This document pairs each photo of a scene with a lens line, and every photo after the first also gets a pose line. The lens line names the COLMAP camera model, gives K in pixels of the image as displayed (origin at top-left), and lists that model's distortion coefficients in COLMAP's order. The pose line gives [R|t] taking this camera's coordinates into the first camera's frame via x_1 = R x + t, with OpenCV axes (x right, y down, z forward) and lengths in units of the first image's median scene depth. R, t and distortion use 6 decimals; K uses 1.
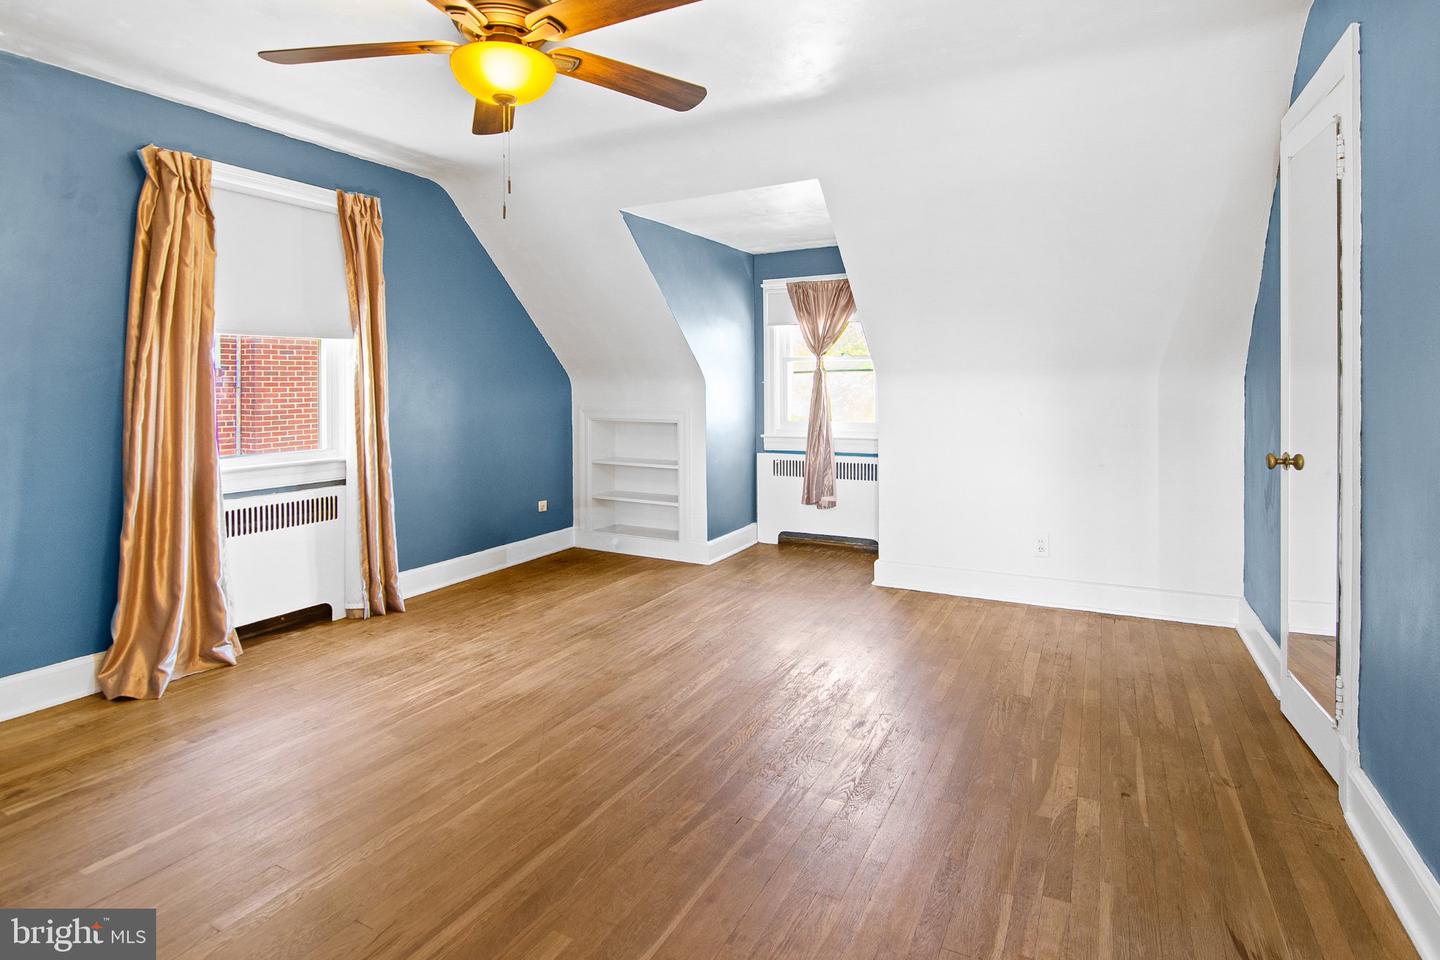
lens RADIAL K [[728.7, 0, 713.4], [0, 728.7, 416.8], [0, 0, 1]] dist [-0.008231, -0.002127]
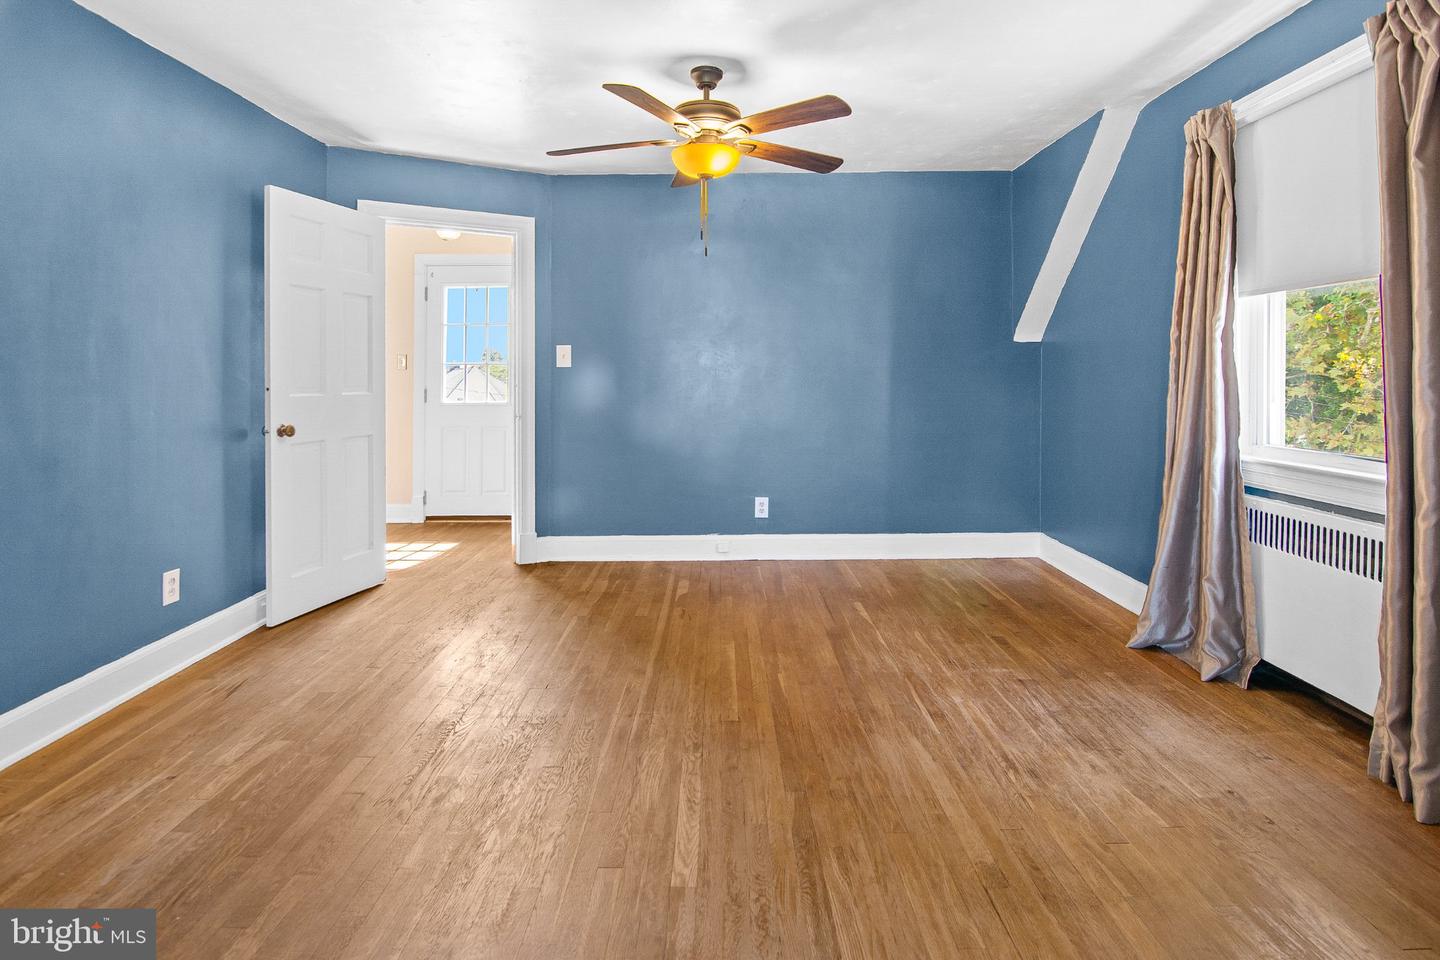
lens RADIAL K [[728.7, 0, 713.4], [0, 728.7, 416.8], [0, 0, 1]] dist [-0.008231, -0.002127]
pose [[-0.885461, 0.041780, -0.462833, 0.279018], [-0.003128, 0.995392, 0.095837, -0.056006], [0.464704, 0.086308, -0.881250, 1.748797]]
